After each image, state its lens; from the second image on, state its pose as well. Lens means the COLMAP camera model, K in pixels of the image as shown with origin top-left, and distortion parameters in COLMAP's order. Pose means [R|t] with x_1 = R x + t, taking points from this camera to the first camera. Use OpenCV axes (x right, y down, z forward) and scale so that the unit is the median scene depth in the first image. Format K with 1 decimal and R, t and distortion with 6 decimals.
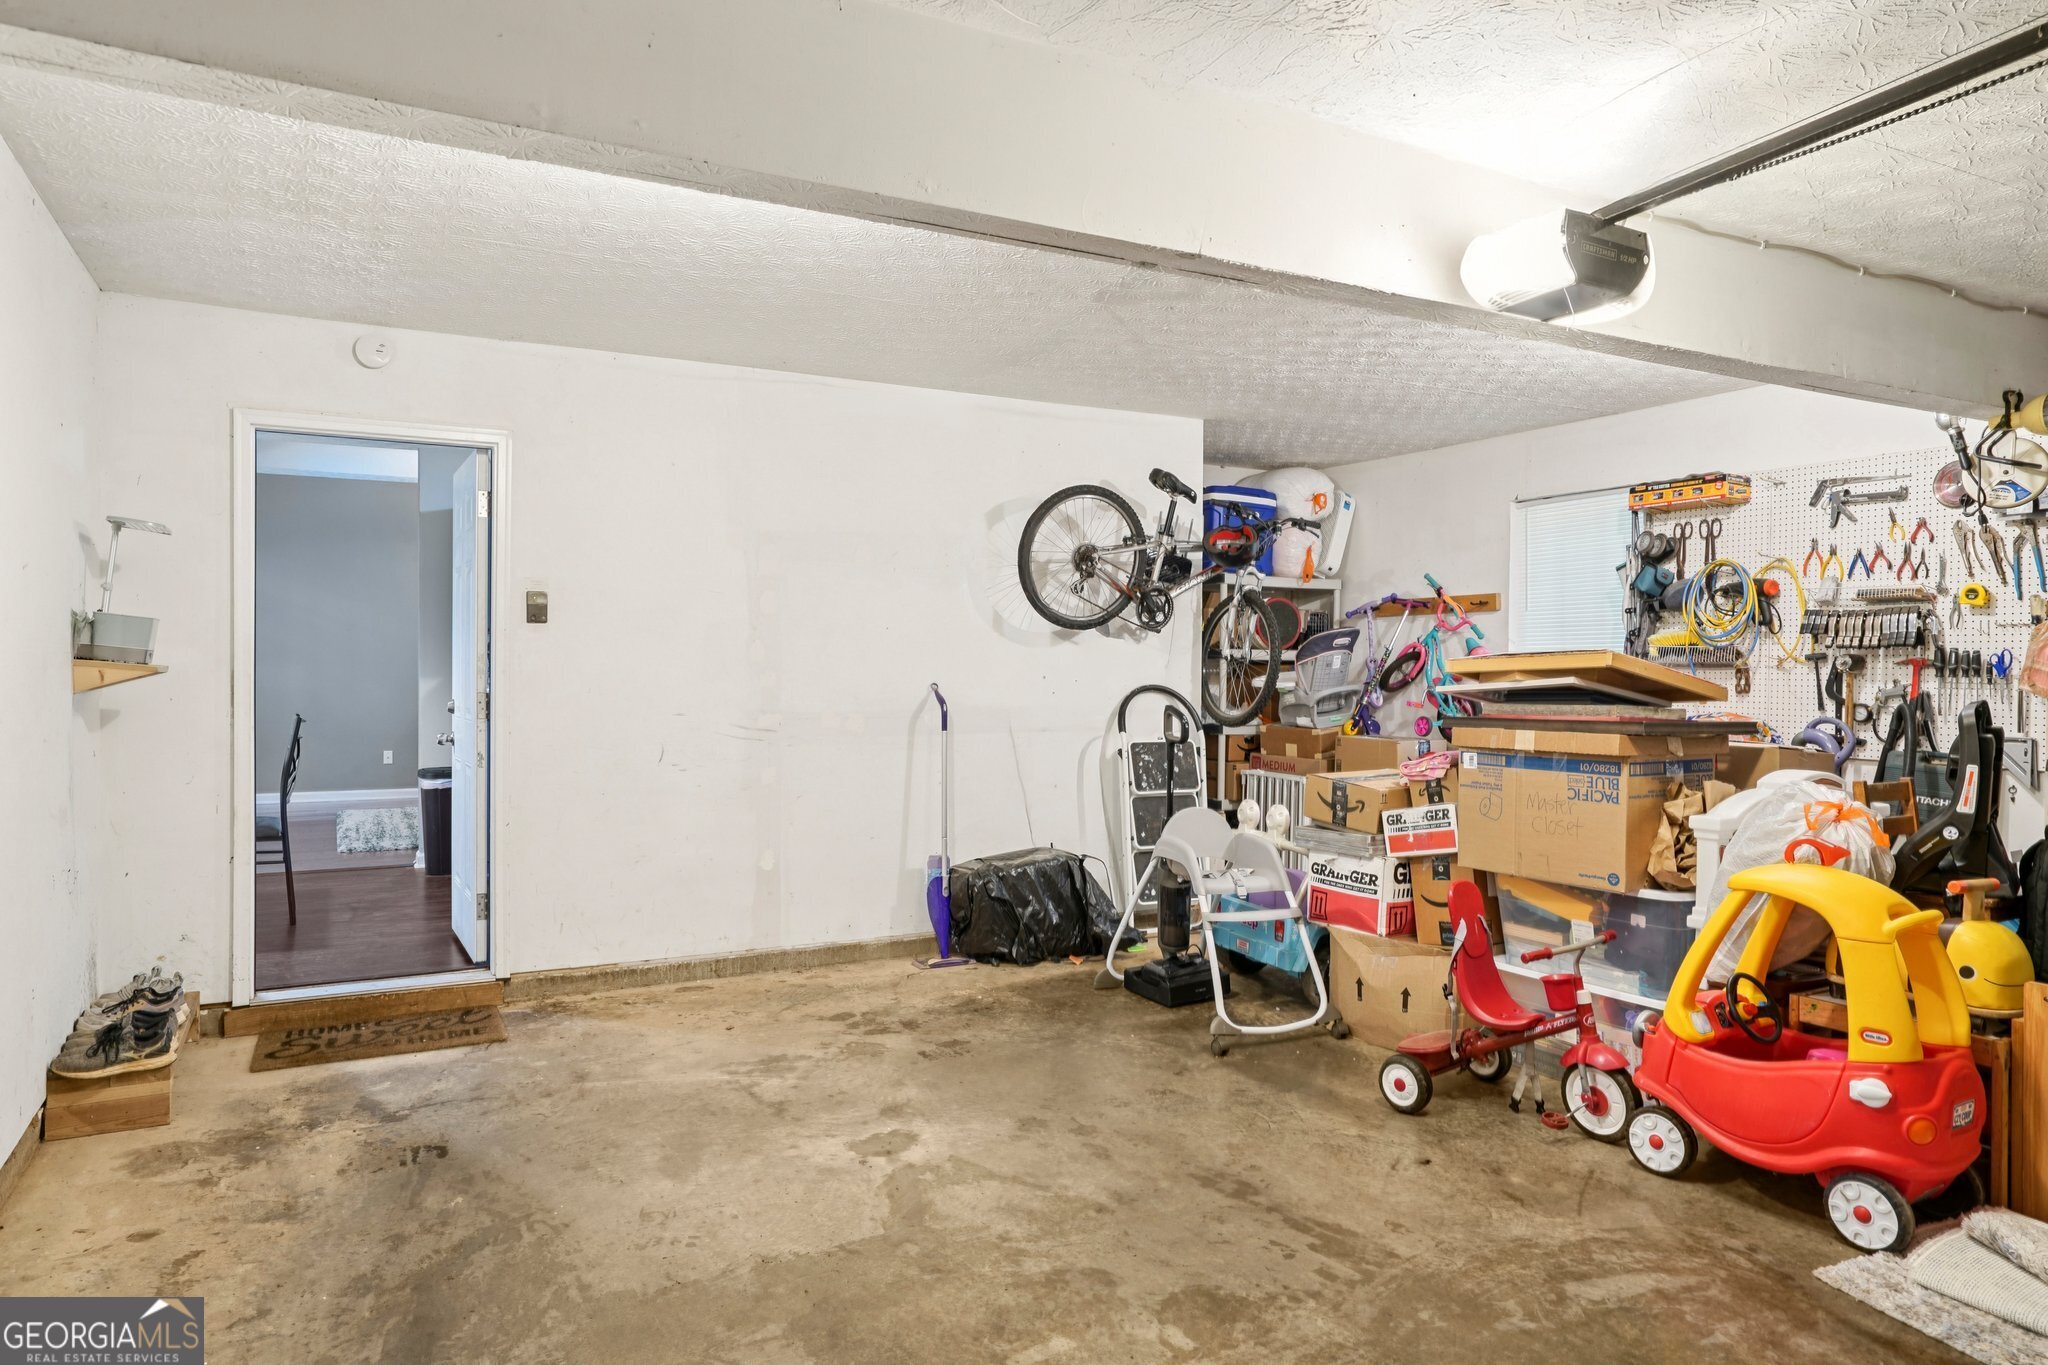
lens RADIAL K [[1258.2, 0, 1008.1], [0, 1258.2, 685.6], [0, 0, 1]] dist [-0.009369, 0.023075]
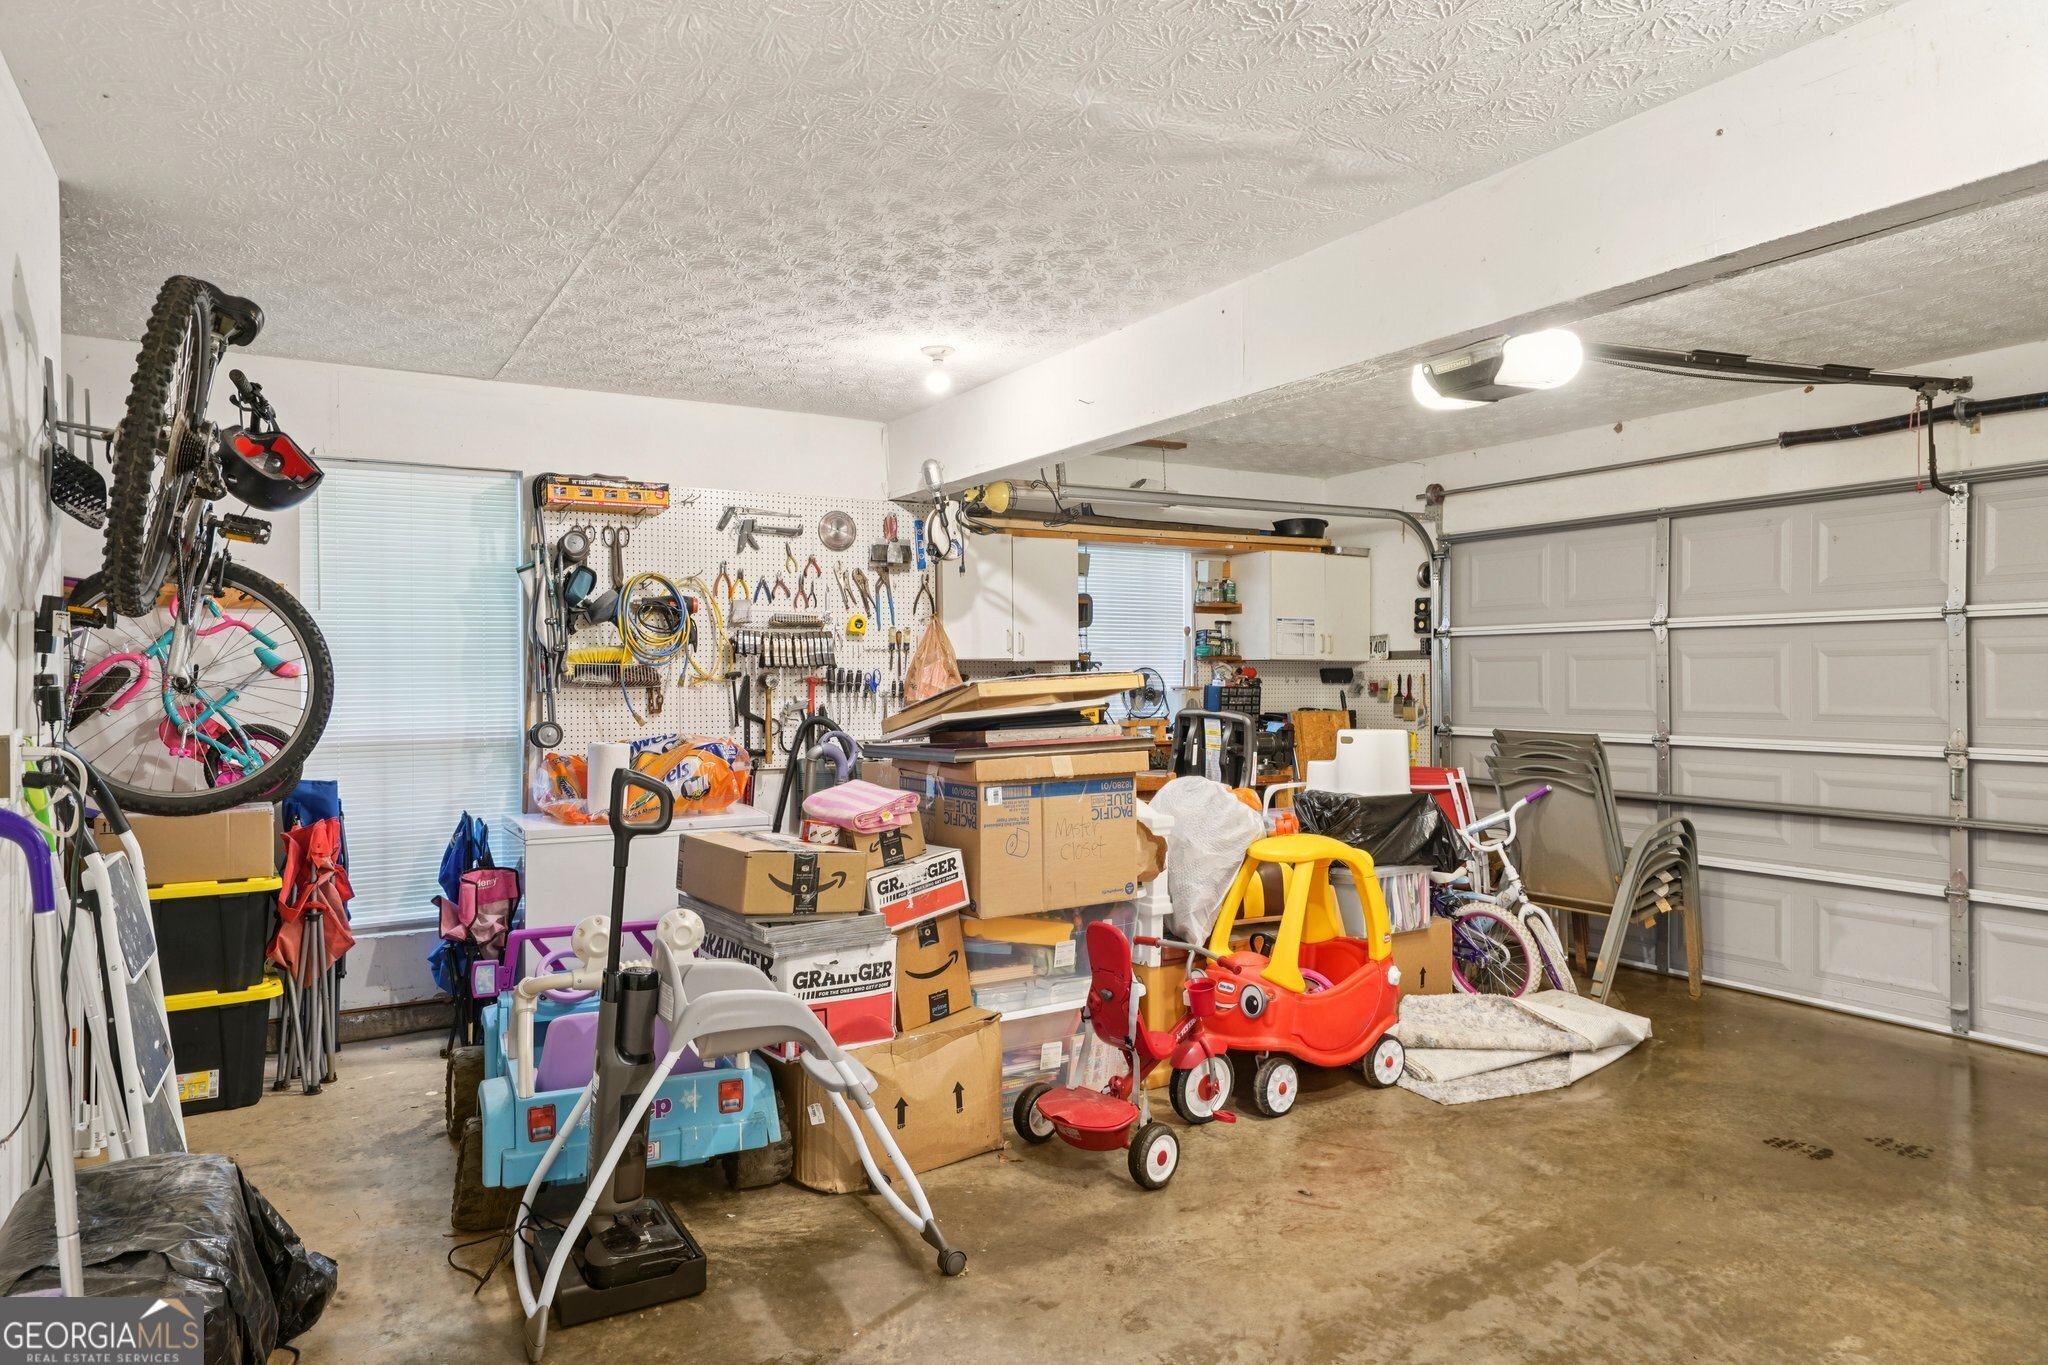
lens RADIAL K [[1258.2, 0, 1023.3], [0, 1258.2, 686.0], [0, 0, 1]] dist [-0.009369, 0.023075]
pose [[-0.038613, -0.013365, 0.999165, -0.483522], [0.019840, 0.999703, 0.014139, -0.028347], [-0.999057, 0.020370, -0.038336, 0.944053]]
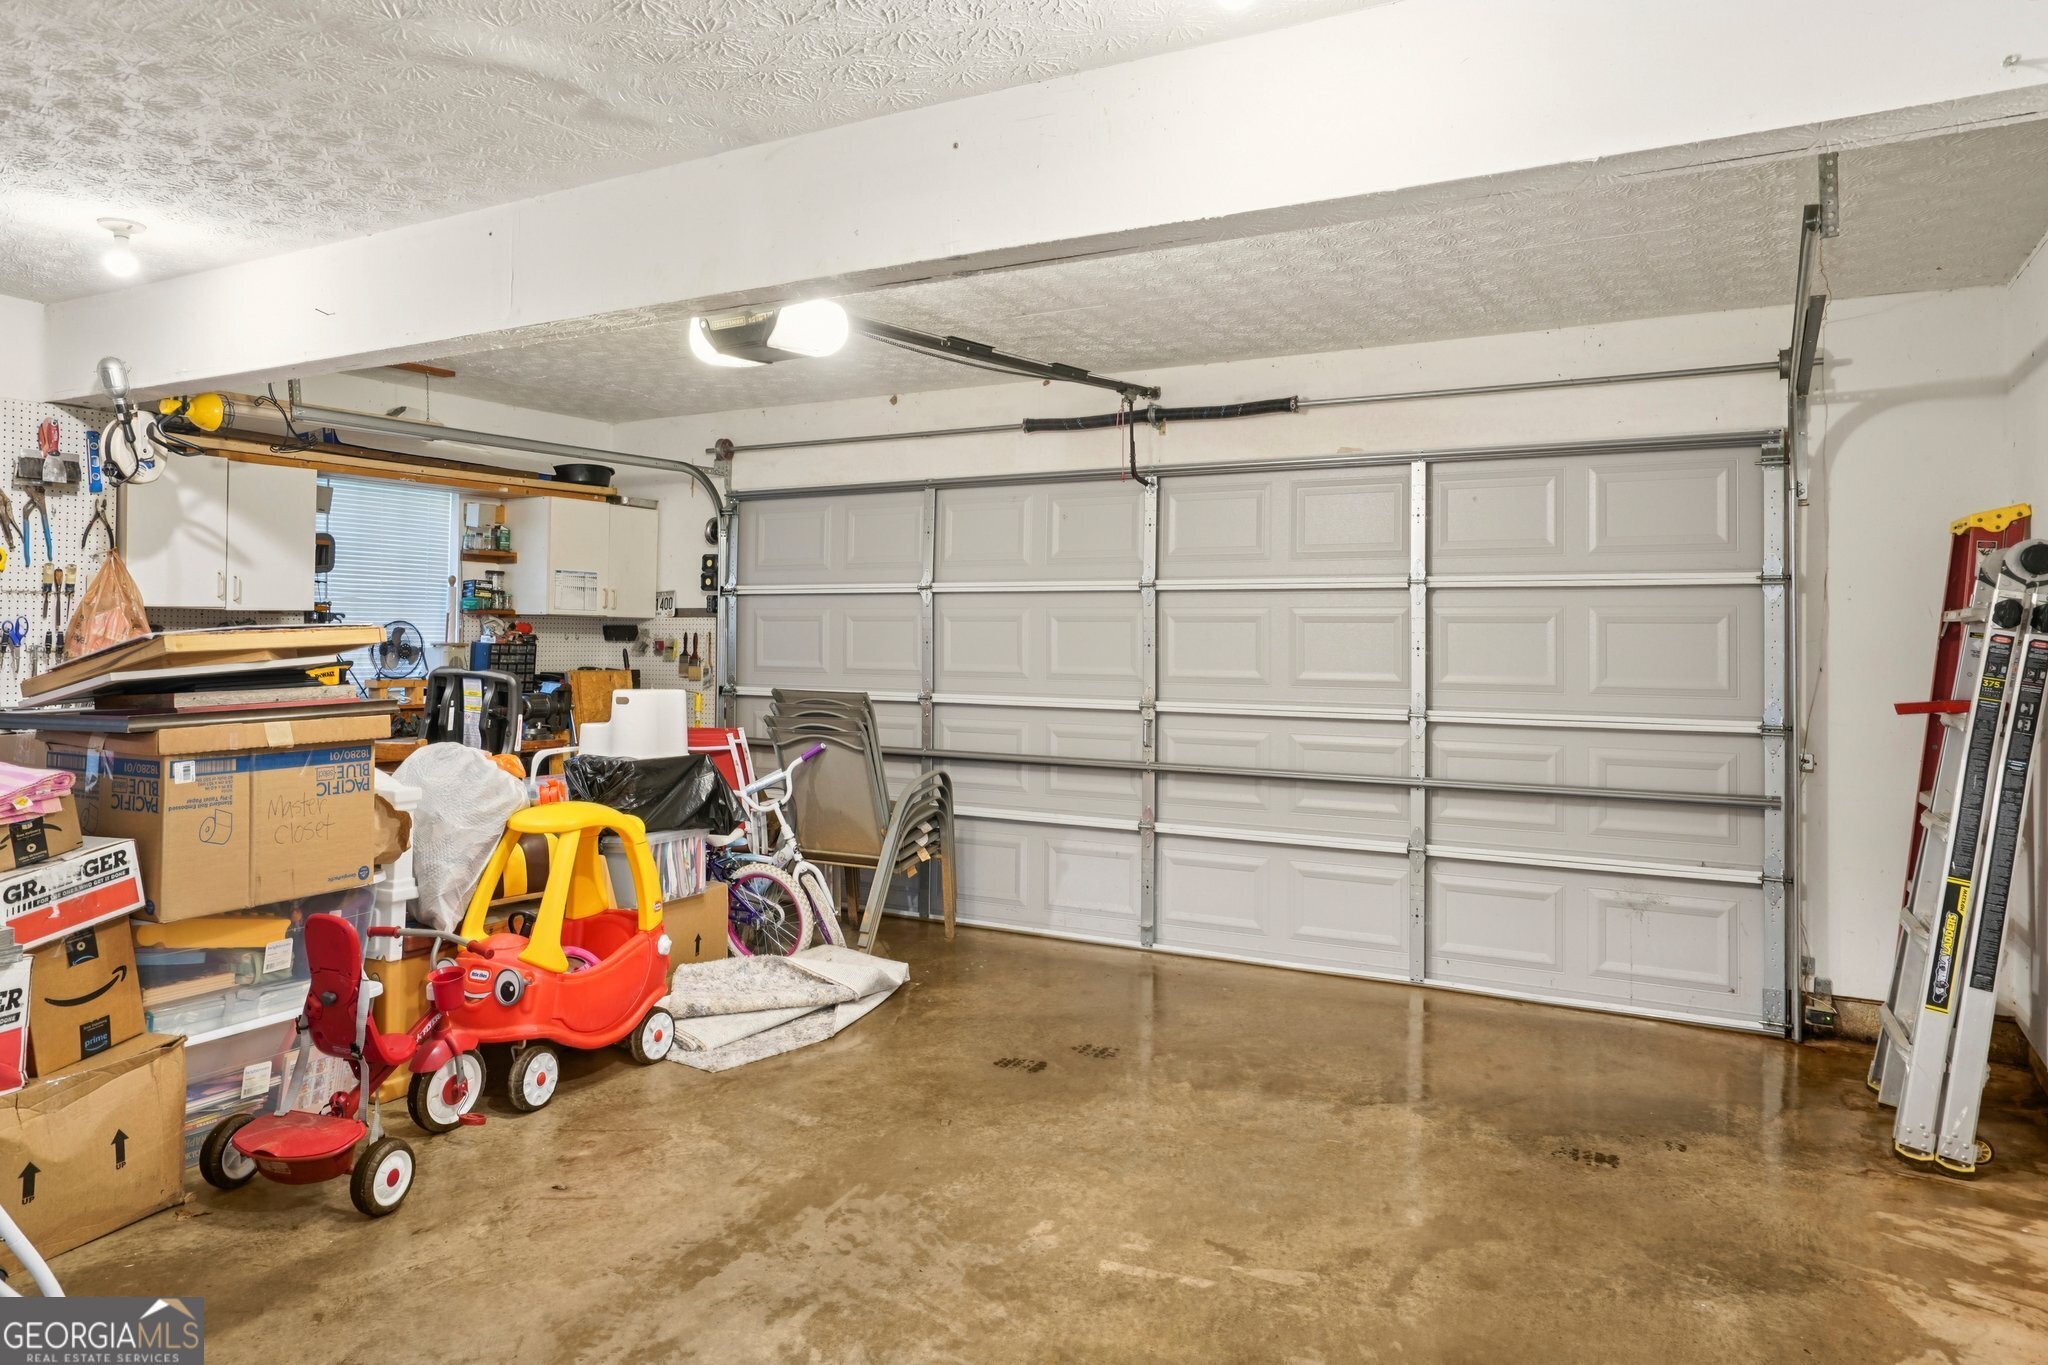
lens RADIAL K [[1340.9, 0, 987.2], [0, 1340.9, 610.7], [0, 0, 1]] dist [-0.020860, 0.032119]
pose [[-0.514072, 0.005974, 0.857726, -0.504556], [0.001148, 0.999980, -0.006277, -0.027298], [-0.857746, -0.002242, -0.514068, 0.932076]]
